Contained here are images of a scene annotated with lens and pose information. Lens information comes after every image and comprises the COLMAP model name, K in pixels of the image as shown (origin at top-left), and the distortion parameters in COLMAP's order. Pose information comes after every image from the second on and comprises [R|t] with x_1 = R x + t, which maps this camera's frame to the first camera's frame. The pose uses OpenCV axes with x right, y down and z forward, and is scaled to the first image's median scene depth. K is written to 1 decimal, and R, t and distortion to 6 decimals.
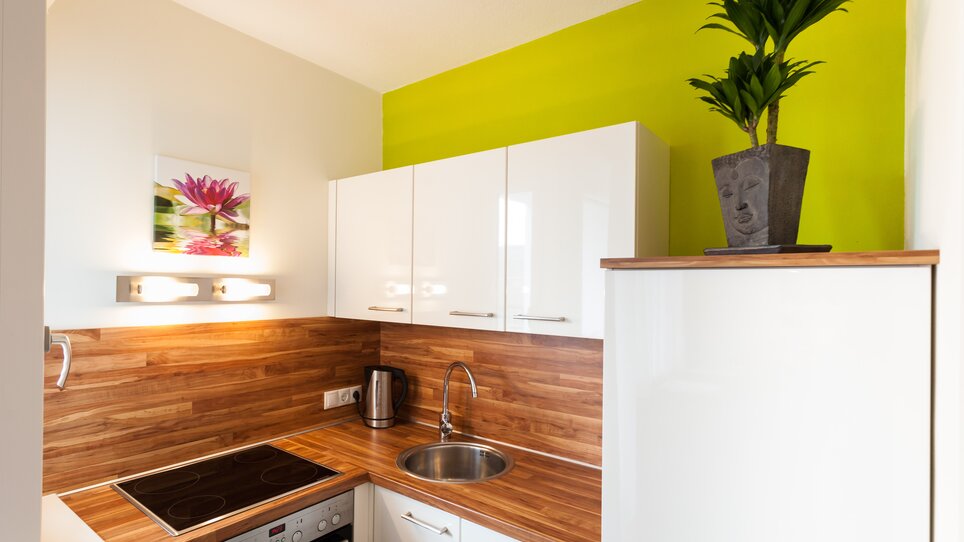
lens RADIAL K [[450.9, 0, 482.8], [0, 450.9, 275.9], [0, 0, 1]] dist [0.003302, -0.000362]
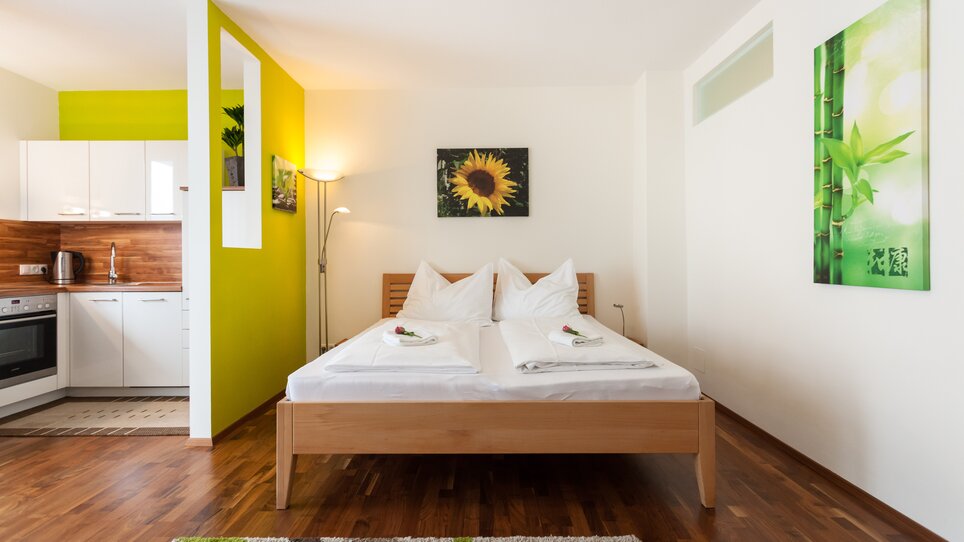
lens RADIAL K [[450.9, 0, 485.1], [0, 450.9, 264.7], [0, 0, 1]] dist [0.003302, -0.000362]
pose [[0.812447, -0.015941, 0.582817, 0.081994], [0.005473, 0.999791, 0.019717, 0.233177], [-0.583009, -0.012829, 0.812364, -1.416898]]
